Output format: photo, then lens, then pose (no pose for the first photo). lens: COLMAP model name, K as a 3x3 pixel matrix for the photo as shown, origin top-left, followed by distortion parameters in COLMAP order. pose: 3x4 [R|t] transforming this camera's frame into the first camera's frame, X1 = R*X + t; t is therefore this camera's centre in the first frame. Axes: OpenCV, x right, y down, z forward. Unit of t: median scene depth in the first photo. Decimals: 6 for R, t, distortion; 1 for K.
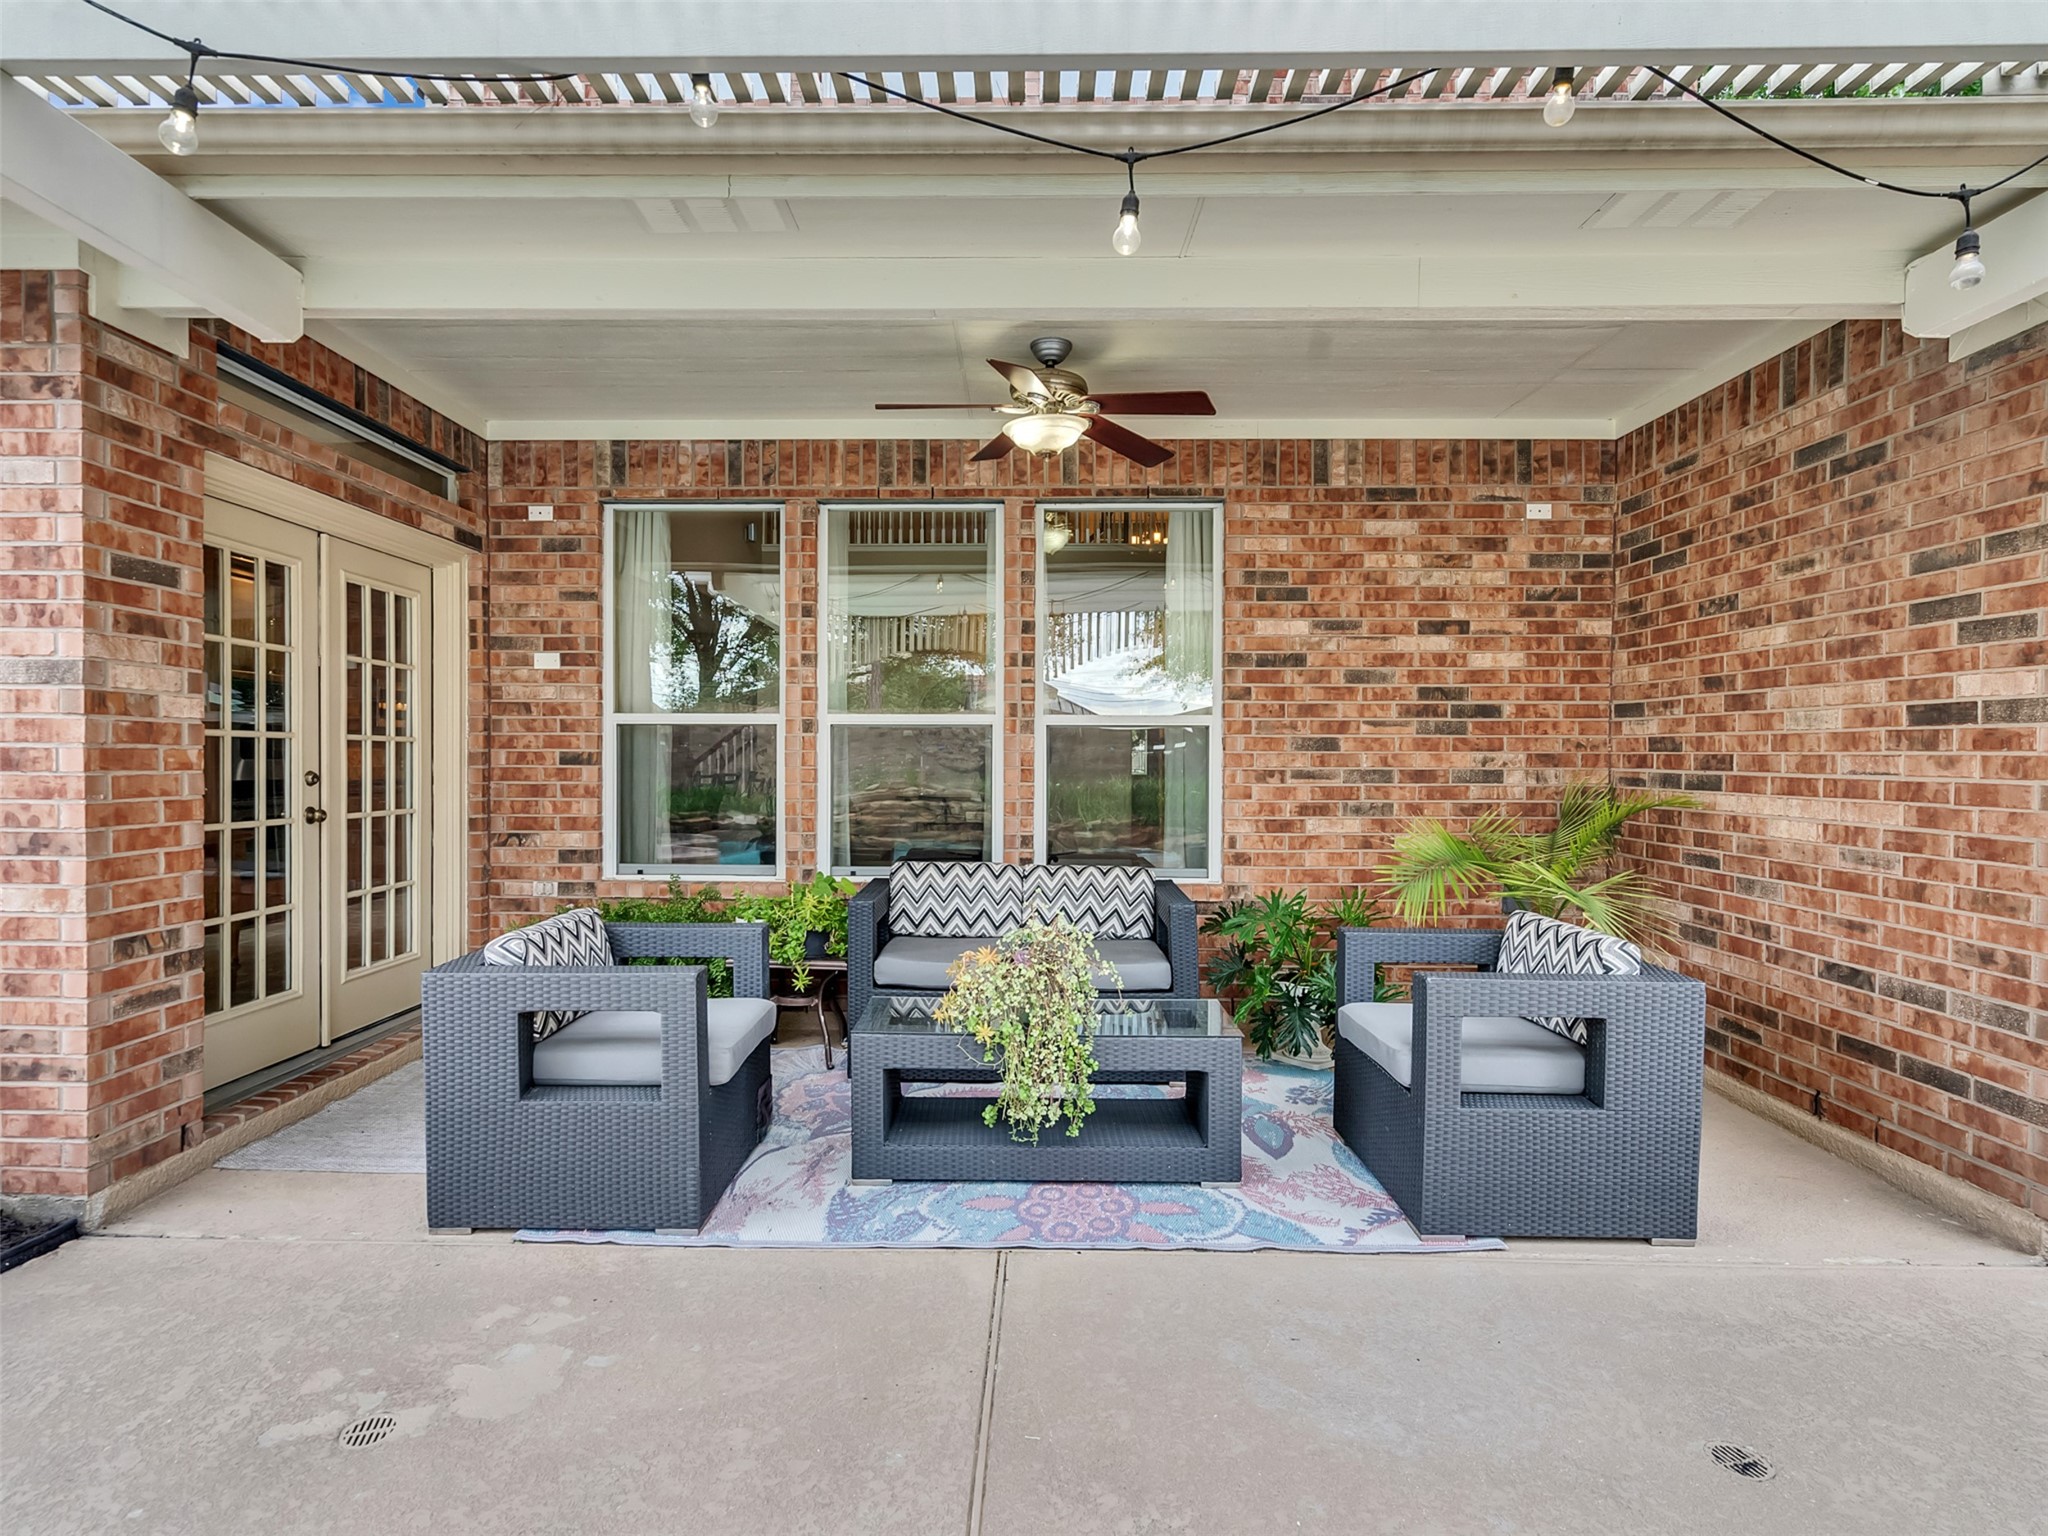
lens RADIAL K [[1046.1, 0, 1019.2], [0, 1046.1, 766.0], [0, 0, 1]] dist [-0.004263, 0.003651]
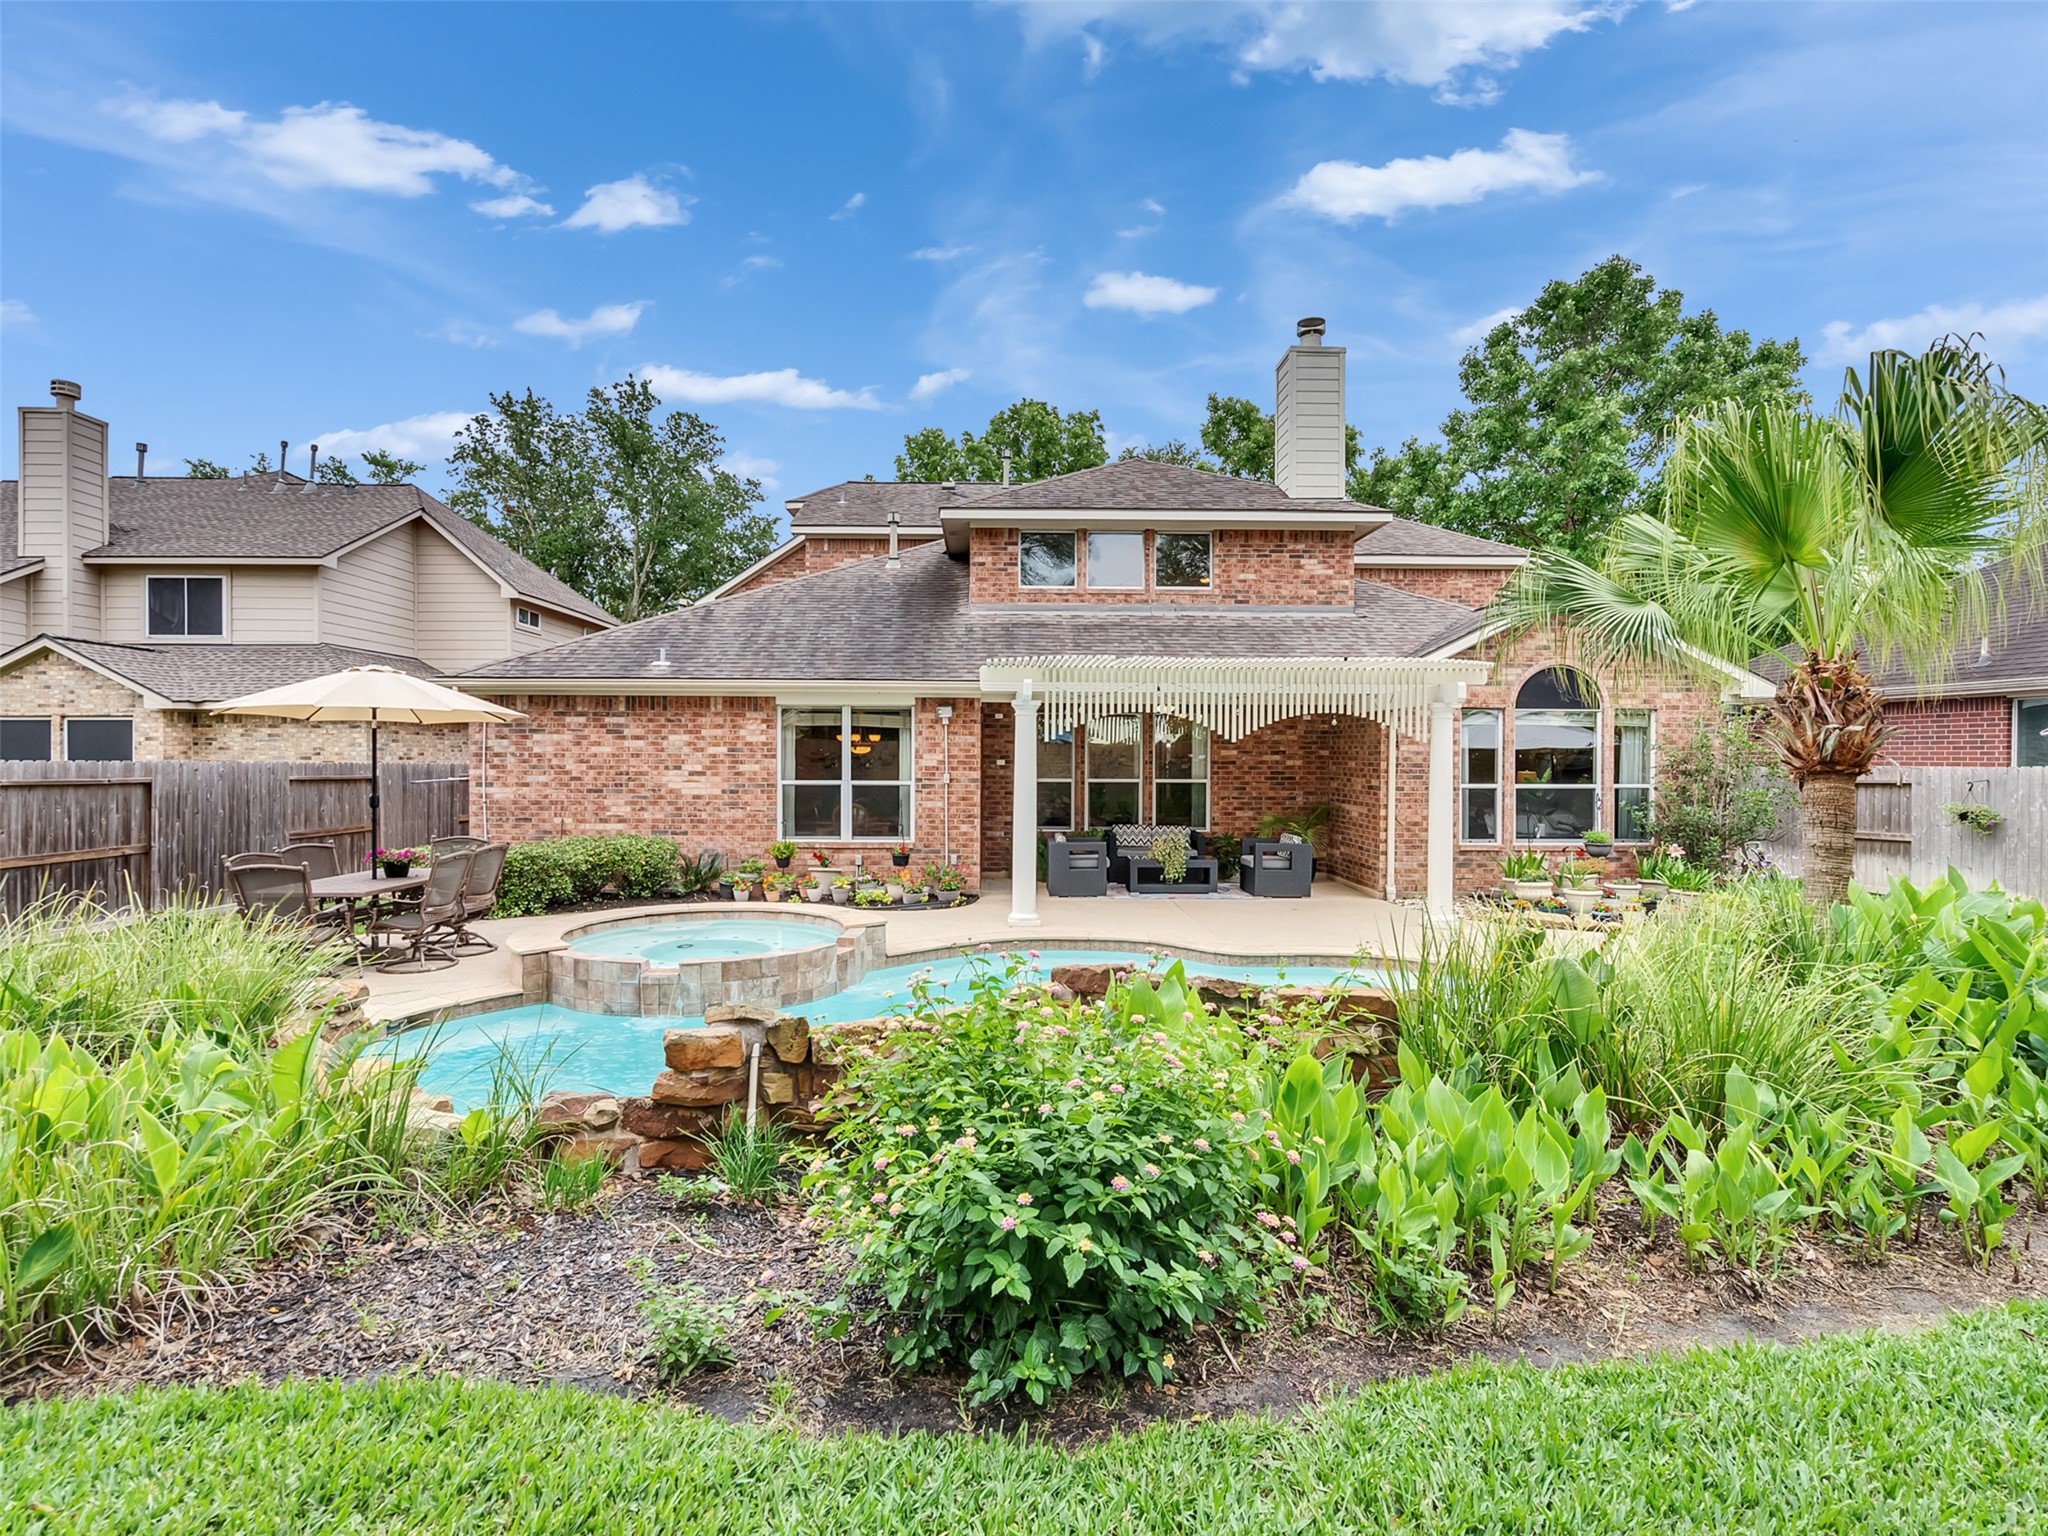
lens RADIAL K [[1046.1, 0, 1030.3], [0, 1046.1, 765.8], [0, 0, 1]] dist [-0.004263, 0.003651]
pose [[0.999068, 0.001276, 0.043141, -0.507195], [-0.001334, 0.999998, 0.001329, -0.095904], [-0.043140, -0.001385, 0.999068, -2.230768]]
